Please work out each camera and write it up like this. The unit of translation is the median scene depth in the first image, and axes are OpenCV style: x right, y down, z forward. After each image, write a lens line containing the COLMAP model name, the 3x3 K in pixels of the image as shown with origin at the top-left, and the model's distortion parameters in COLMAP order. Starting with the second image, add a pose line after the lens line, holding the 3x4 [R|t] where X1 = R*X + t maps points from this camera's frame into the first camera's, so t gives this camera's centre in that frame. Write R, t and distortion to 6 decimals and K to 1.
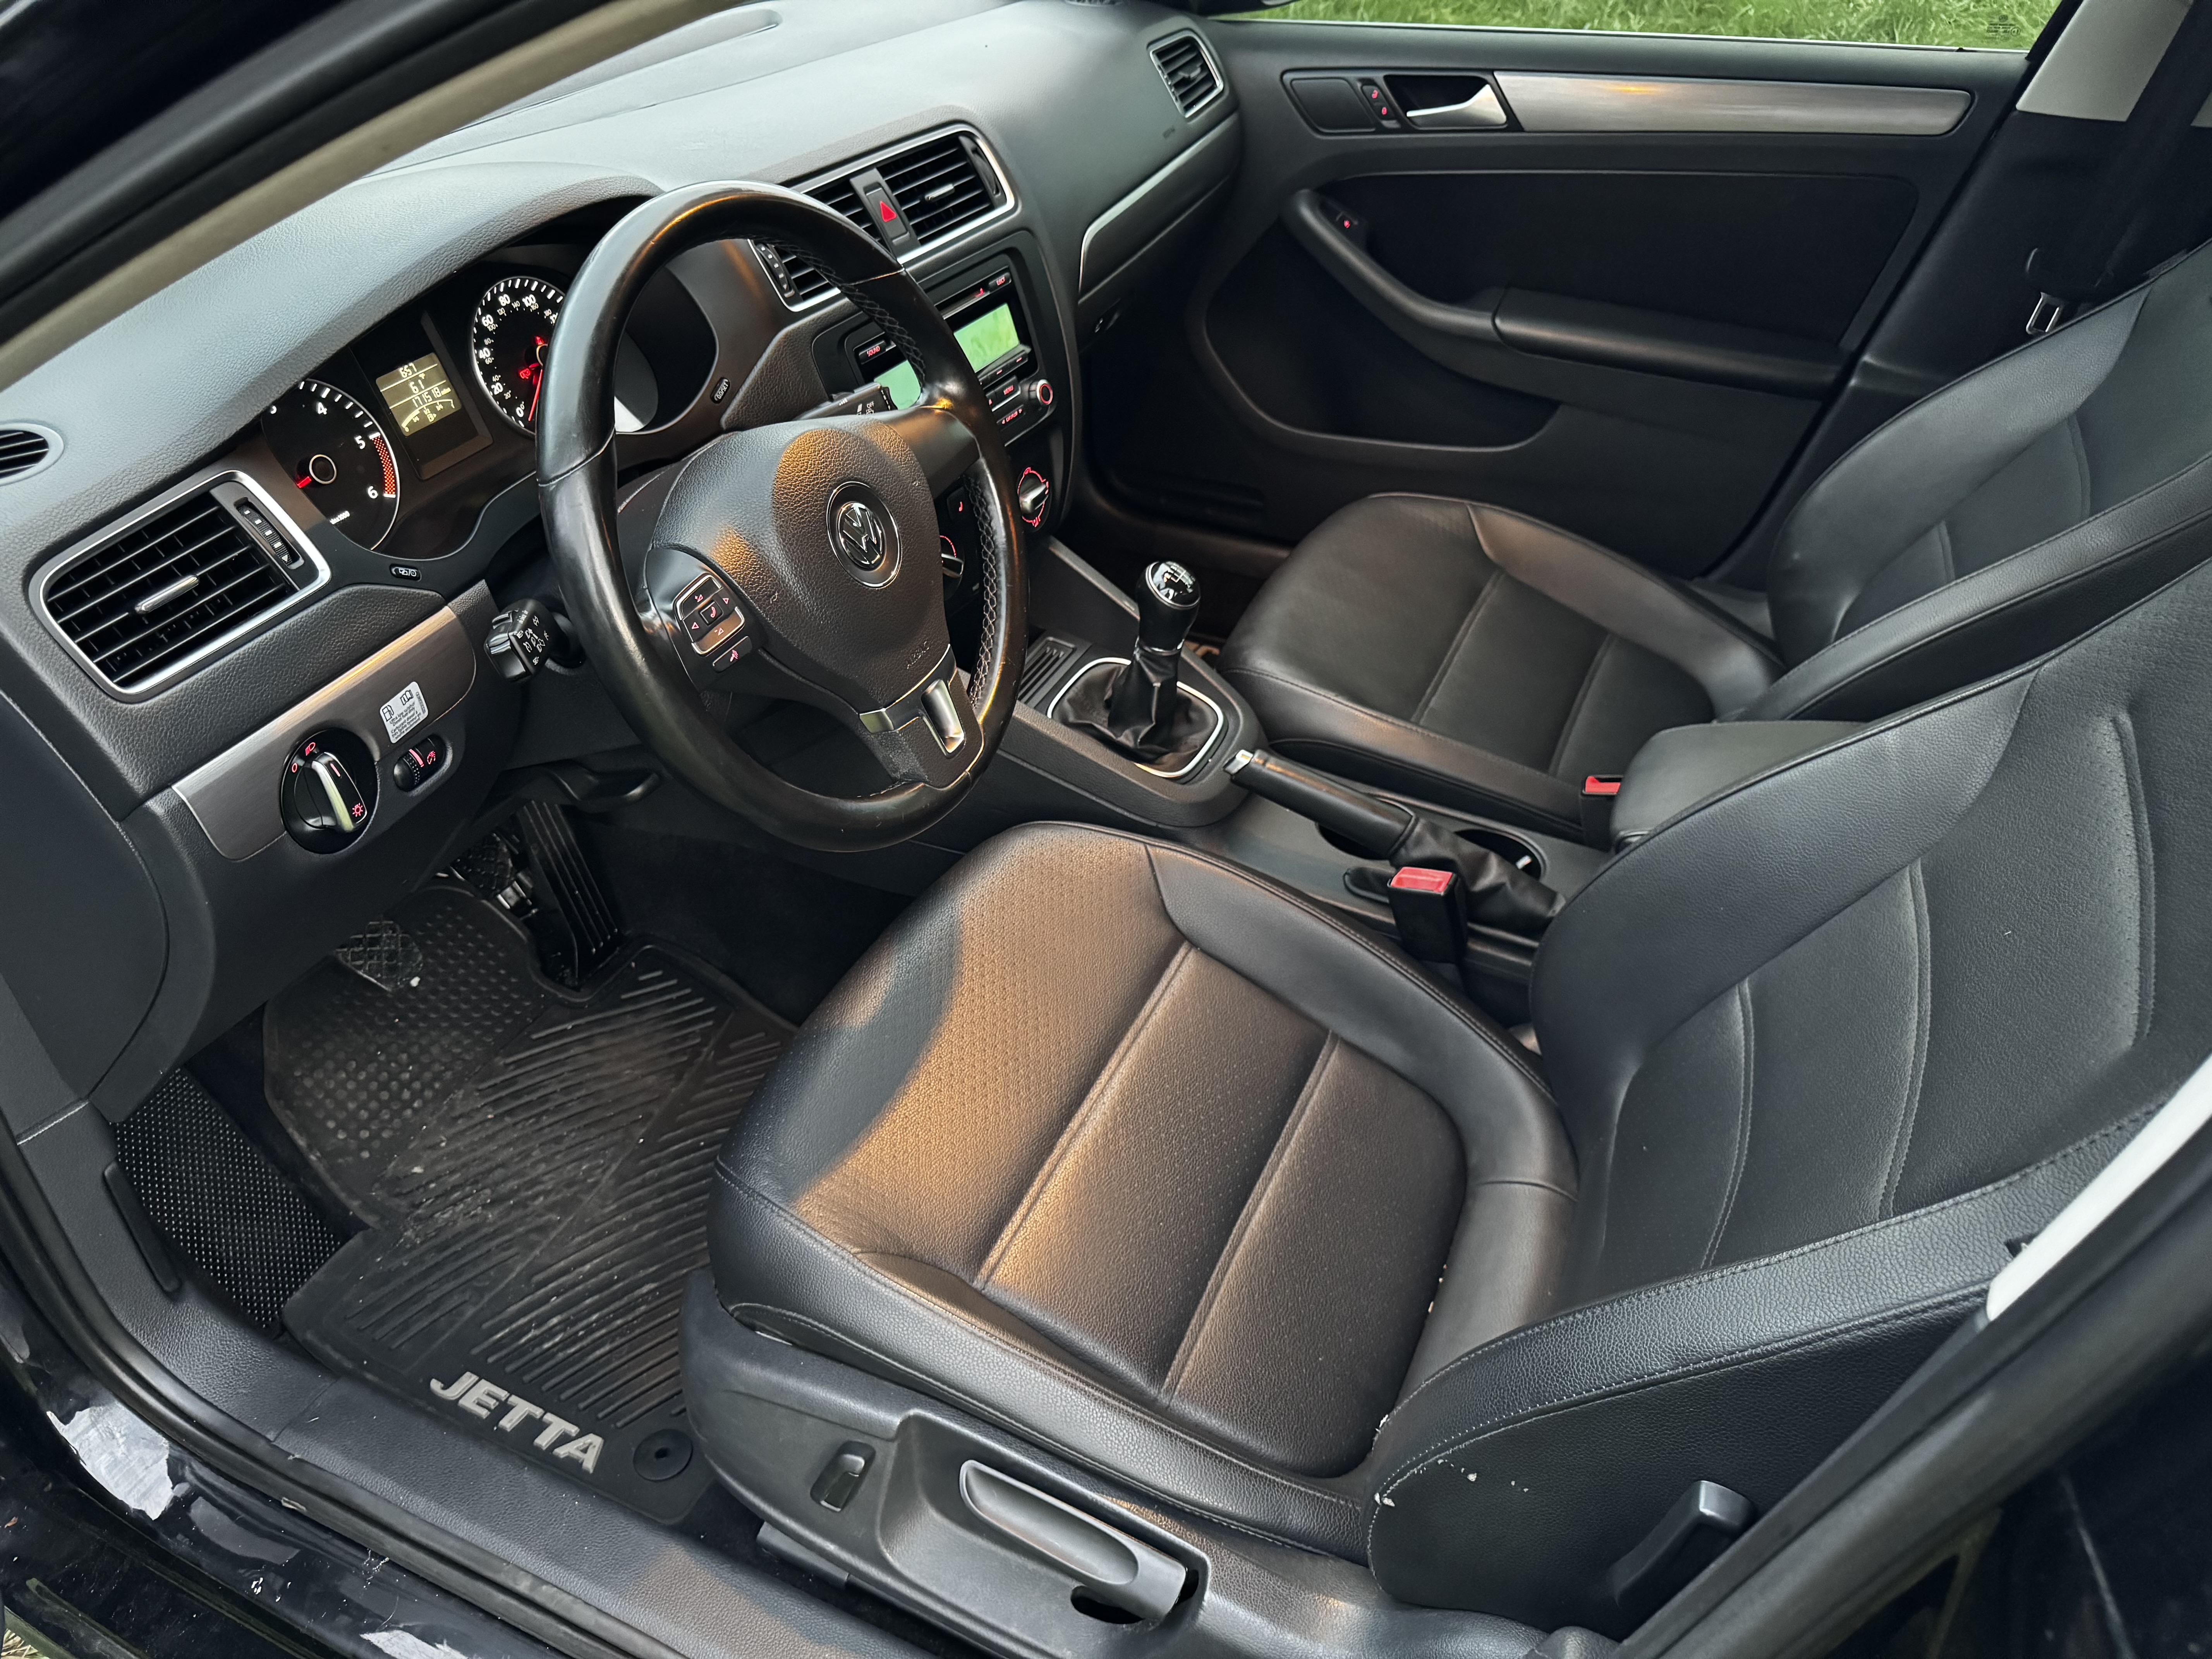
lens RADIAL K [[1532.7, 0, 1106.0], [0, 1532.7, 829.5], [0, 0, 1]] dist [-0.023474, -0.010006]
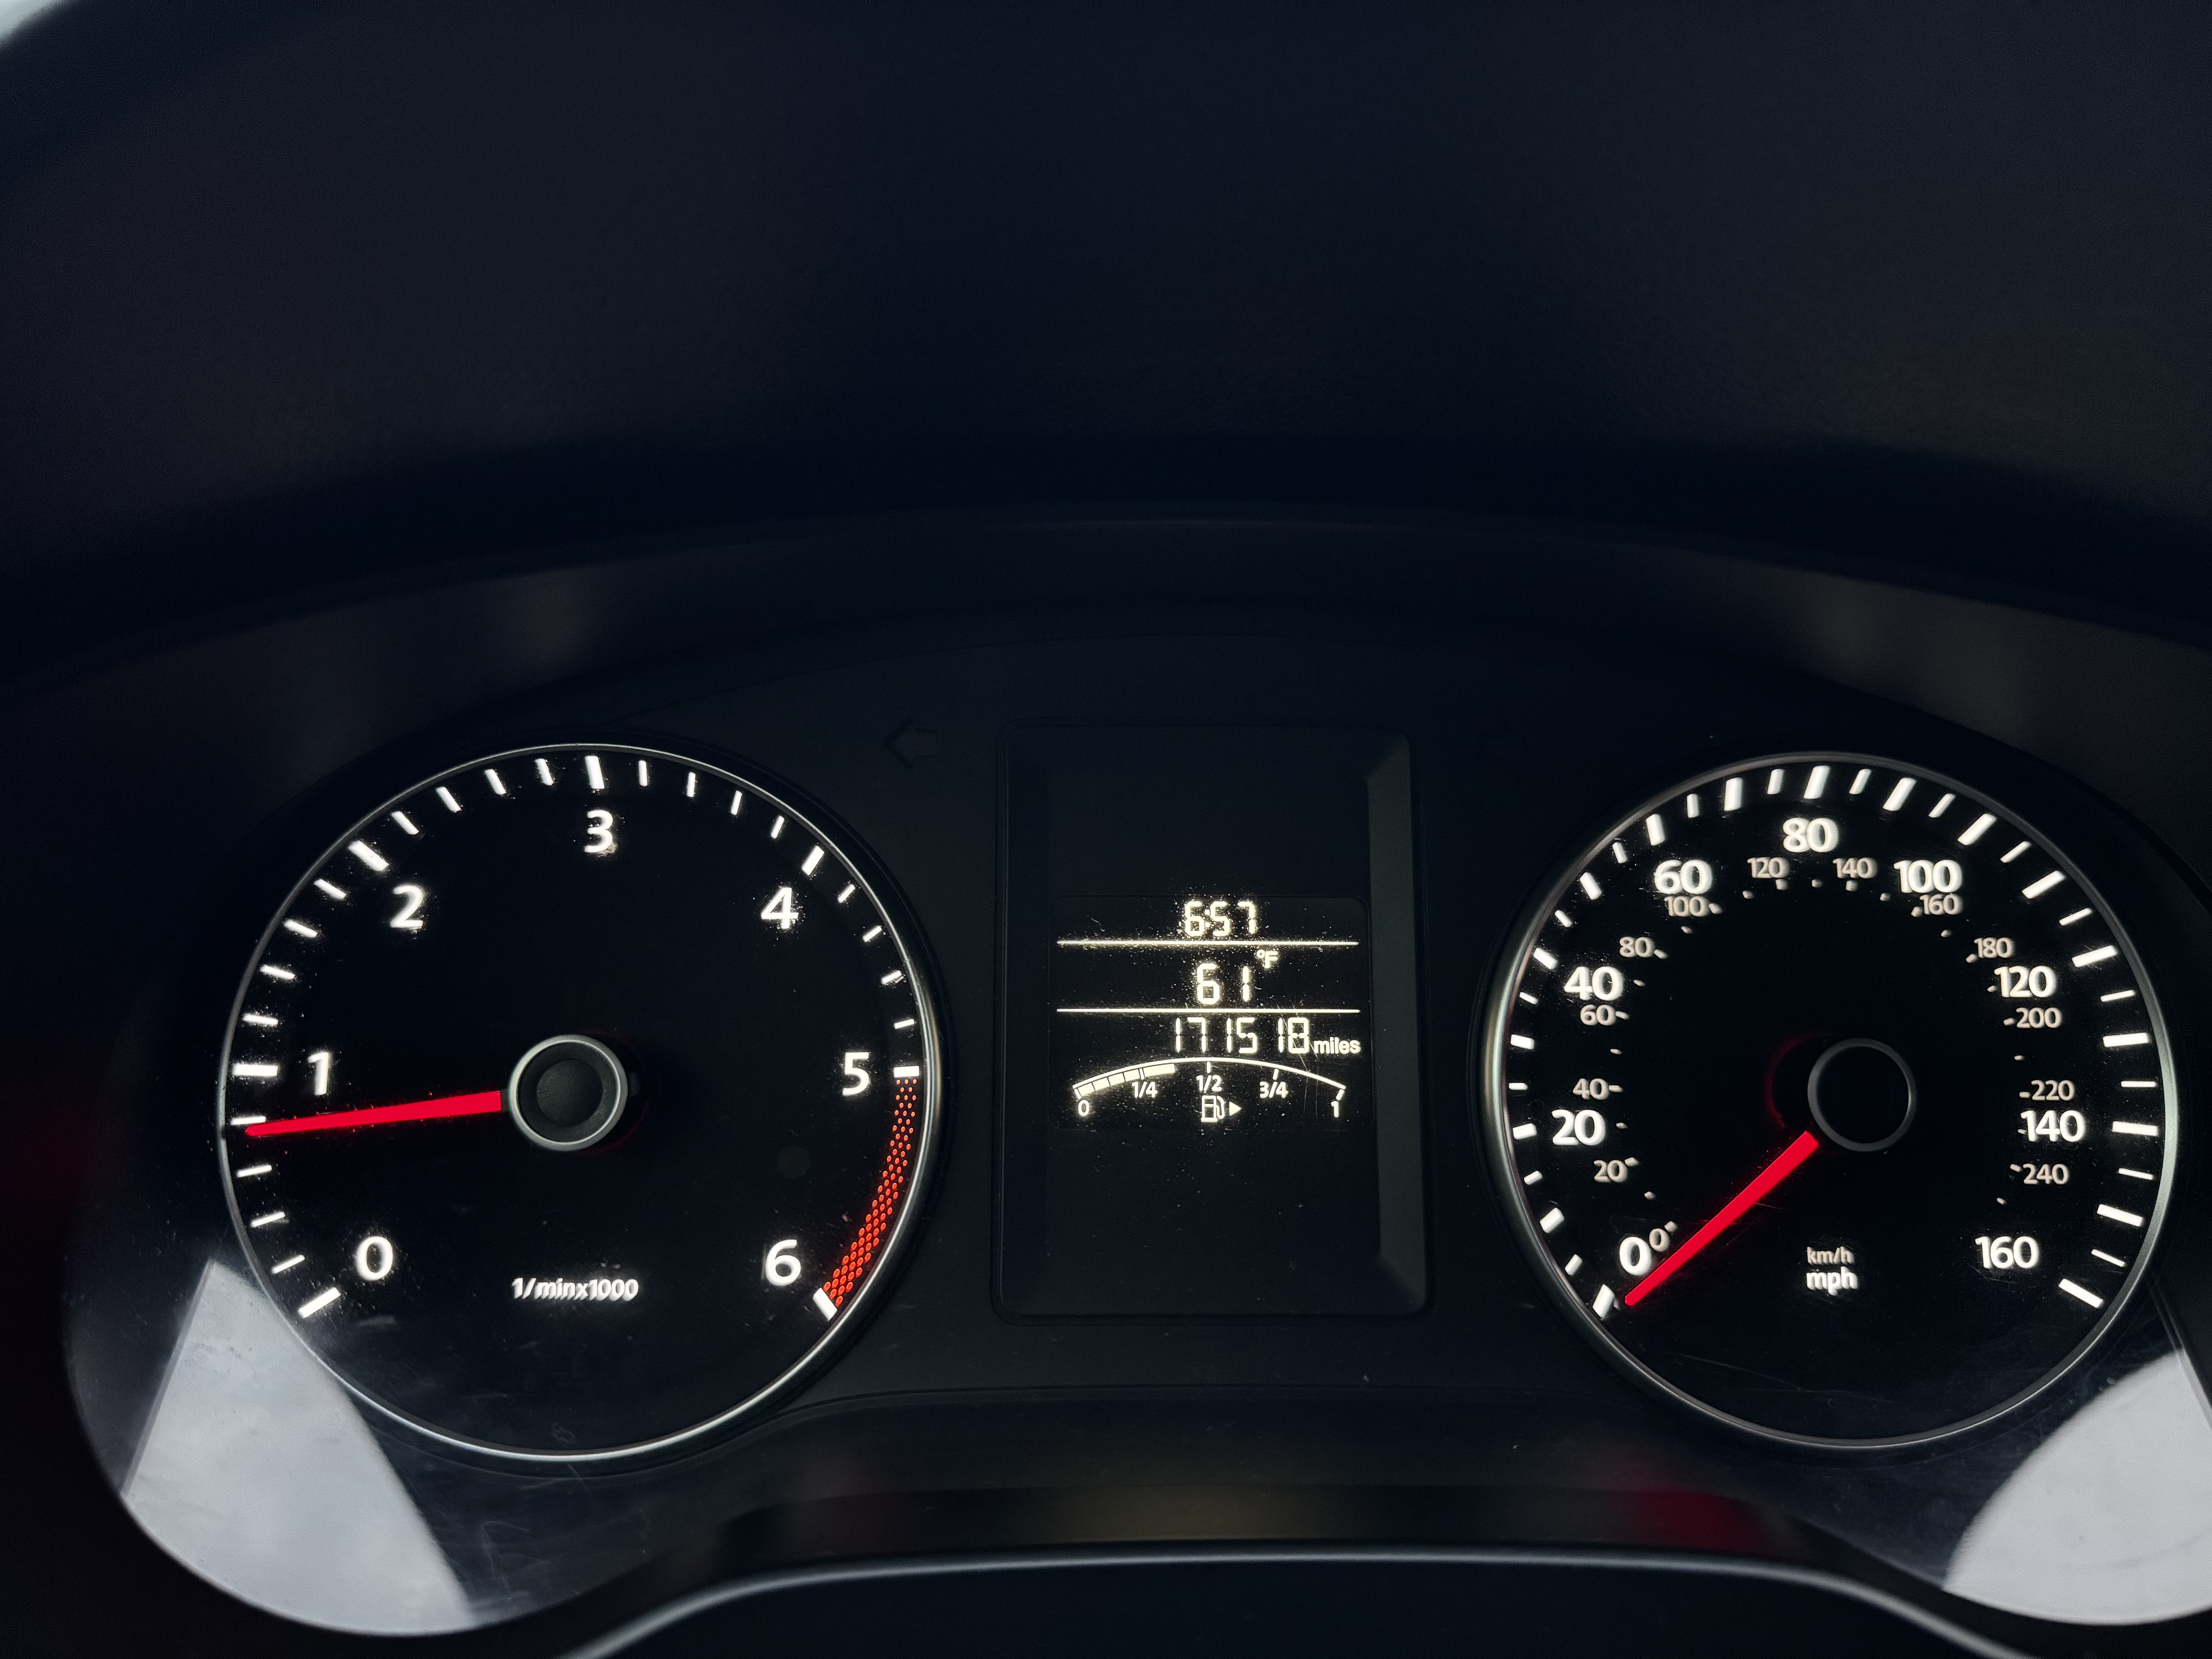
lens RADIAL K [[1515.5, 0, 1109.4], [0, 1515.5, 877.3], [0, 0, 1]] dist [0.139838, -0.311091]
pose [[0.438625, 0.188753, -0.878624, -0.229691], [-0.560435, 0.821737, -0.103247, -0.257953], [0.702510, 0.537699, 0.466218, 0.821862]]
